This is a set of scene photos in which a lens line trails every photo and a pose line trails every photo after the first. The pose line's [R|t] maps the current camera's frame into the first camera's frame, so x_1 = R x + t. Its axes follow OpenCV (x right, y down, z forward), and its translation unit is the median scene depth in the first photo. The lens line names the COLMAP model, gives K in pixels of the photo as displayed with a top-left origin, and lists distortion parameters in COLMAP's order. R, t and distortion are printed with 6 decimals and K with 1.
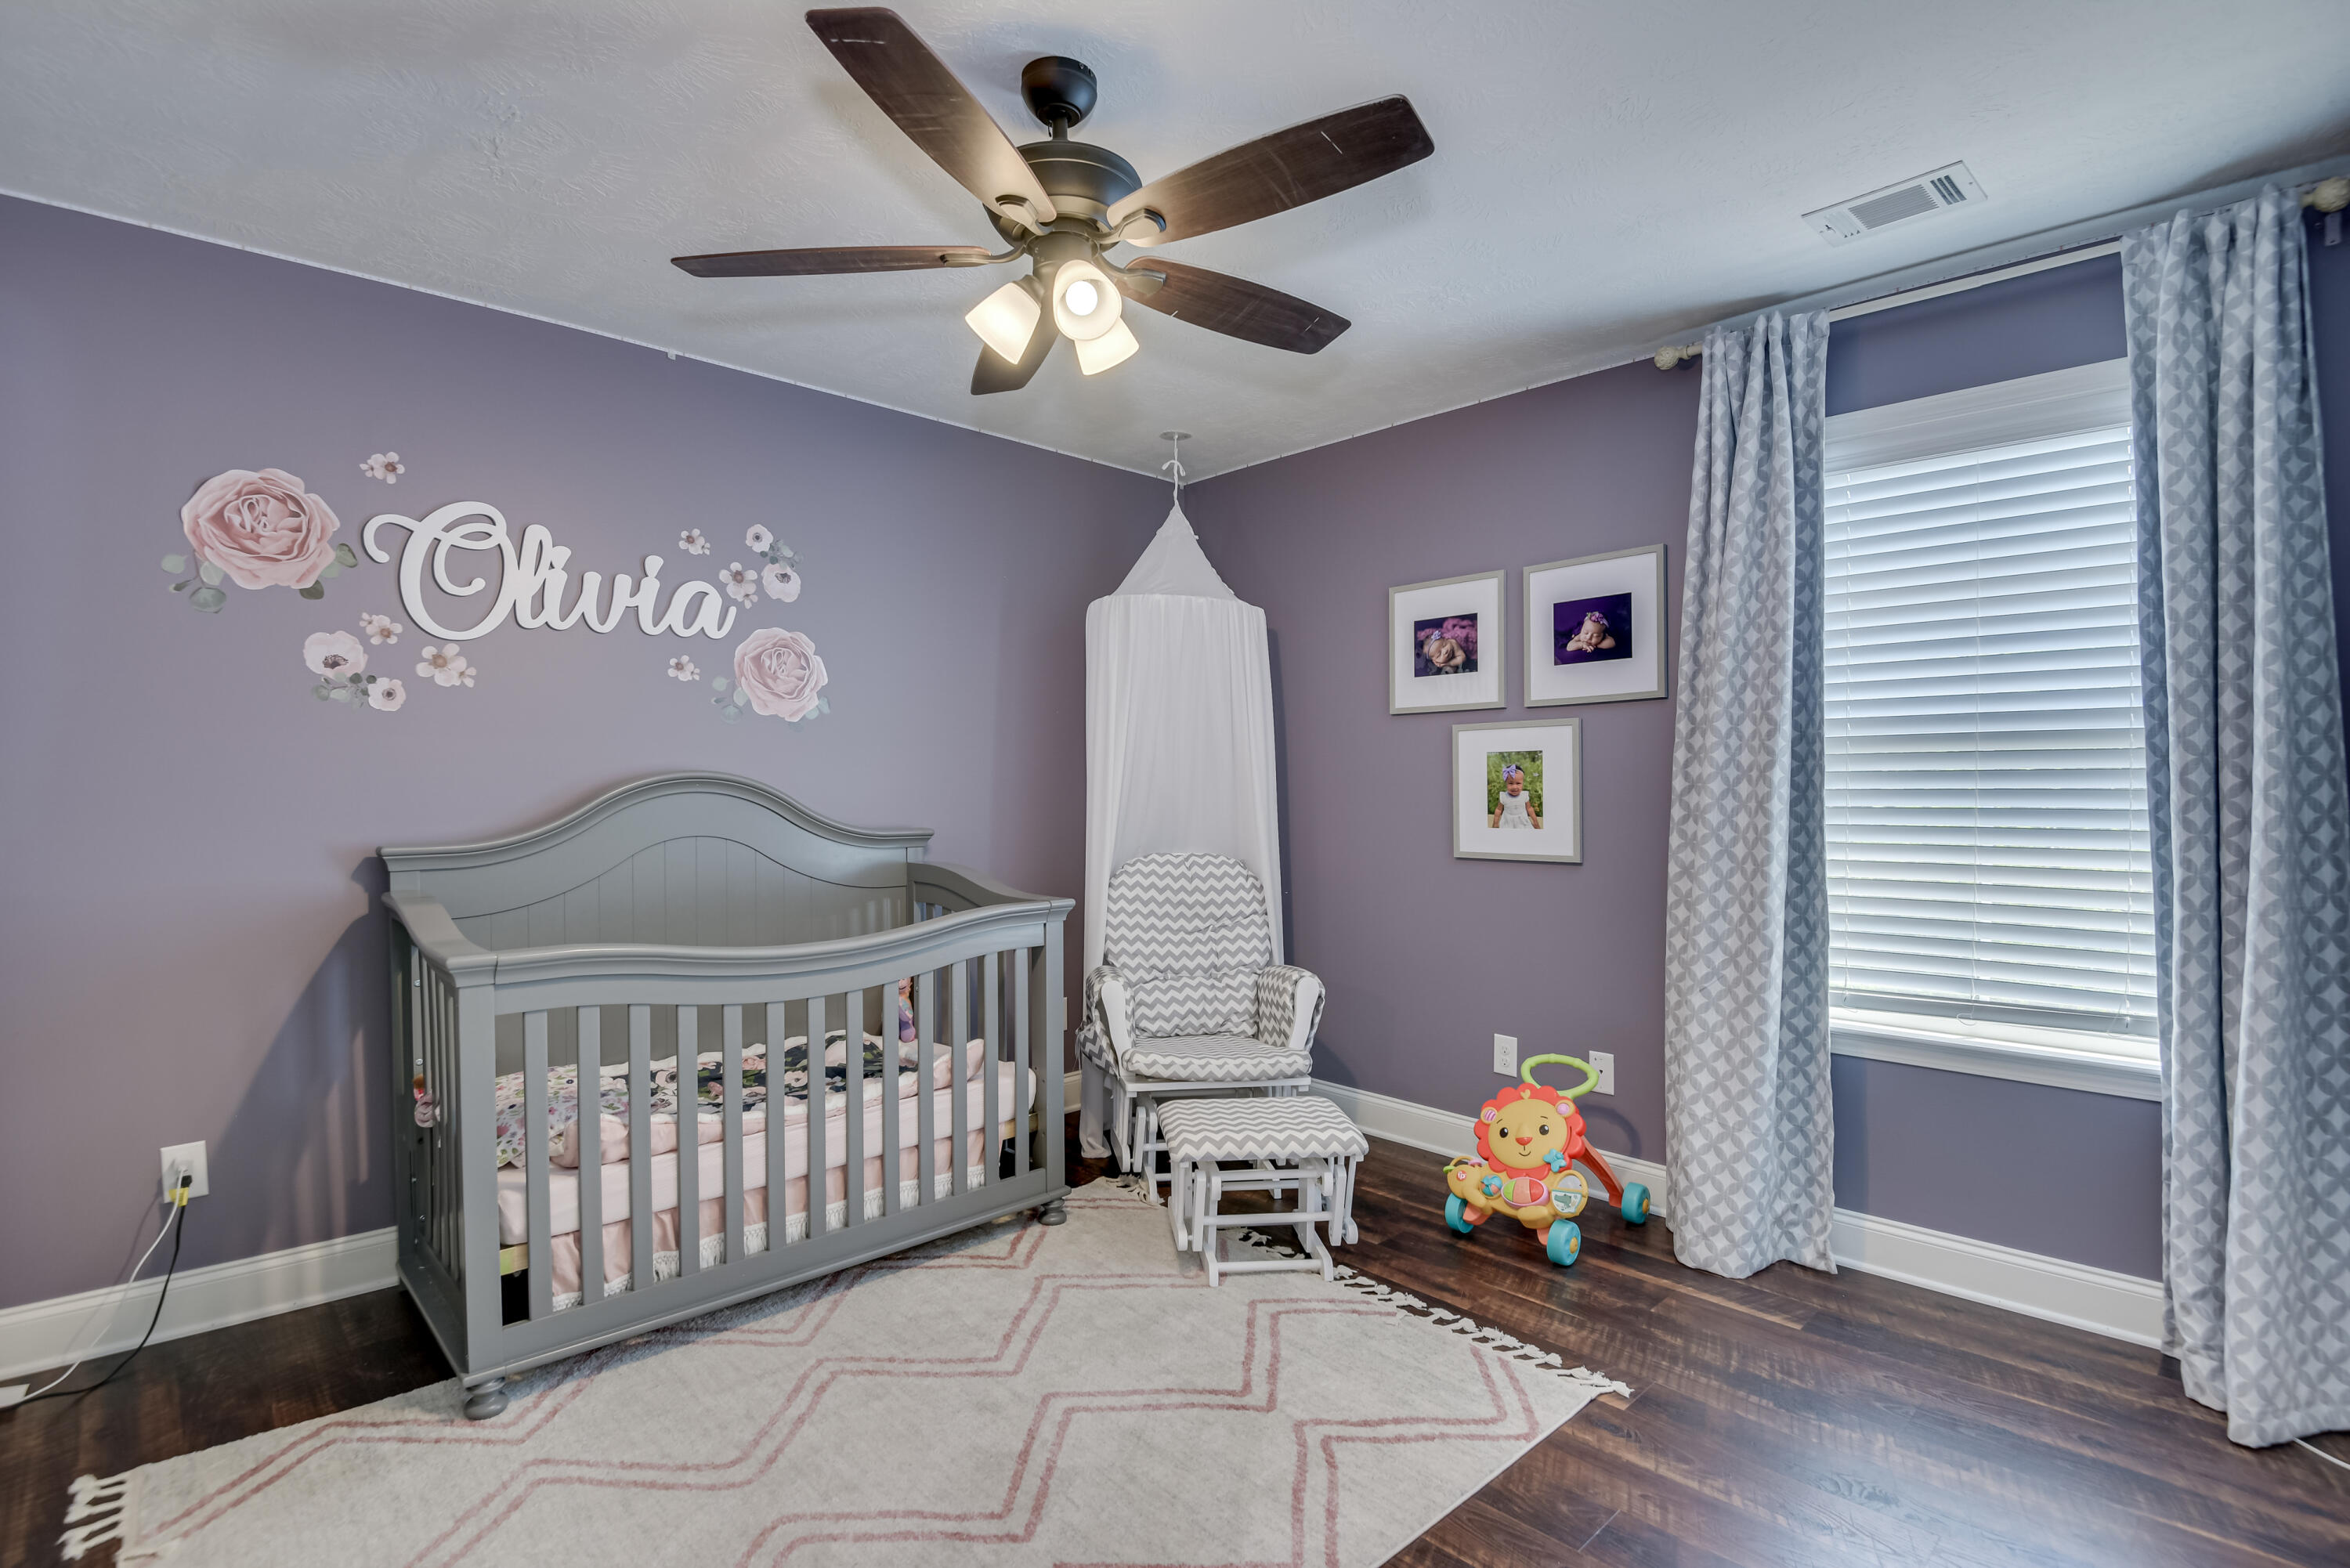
lens RADIAL K [[1128.7, 0, 1169.5], [0, 1128.7, 788.7], [0, 0, 1]] dist [-0.027716, -0.001902]
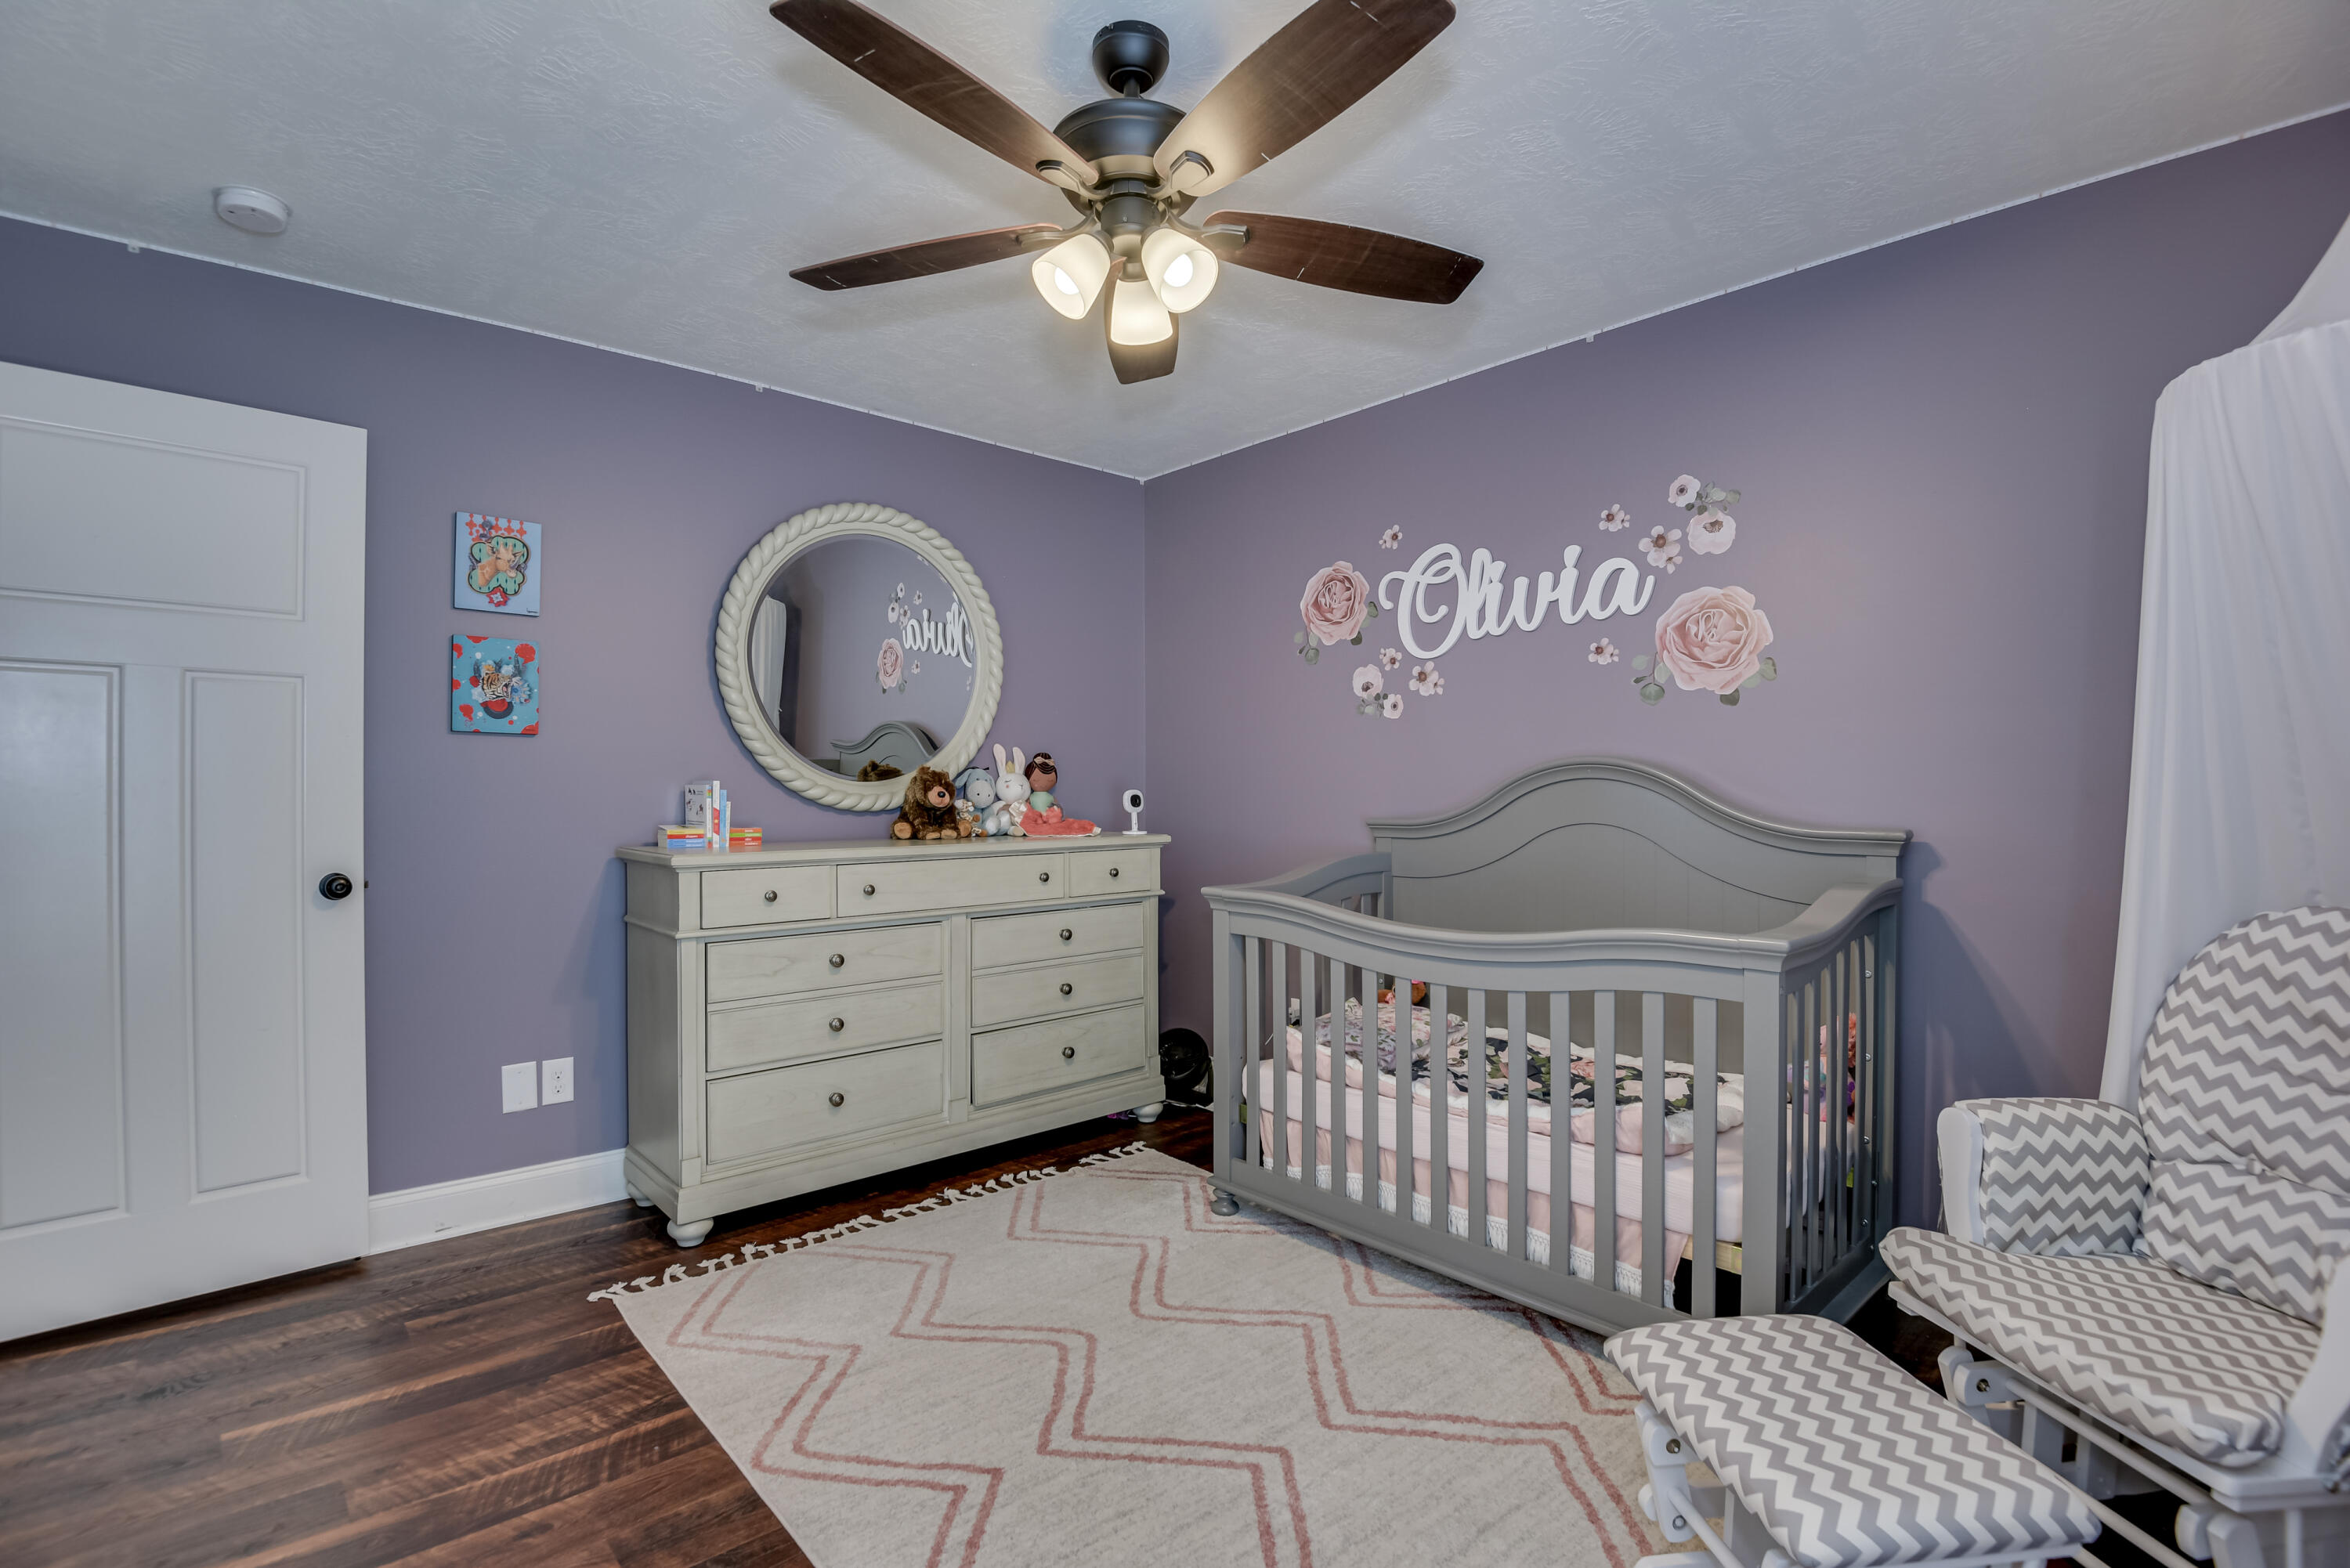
lens RADIAL K [[1102.6, 0, 1169.1], [0, 1102.6, 783.2], [0, 0, 1]] dist [0.001640, -0.000261]
pose [[-0.040973, -0.006097, -0.999142, 0.610060], [-0.004065, 0.999974, -0.005936, 0.016219], [0.999152, 0.003818, -0.040997, 0.748304]]
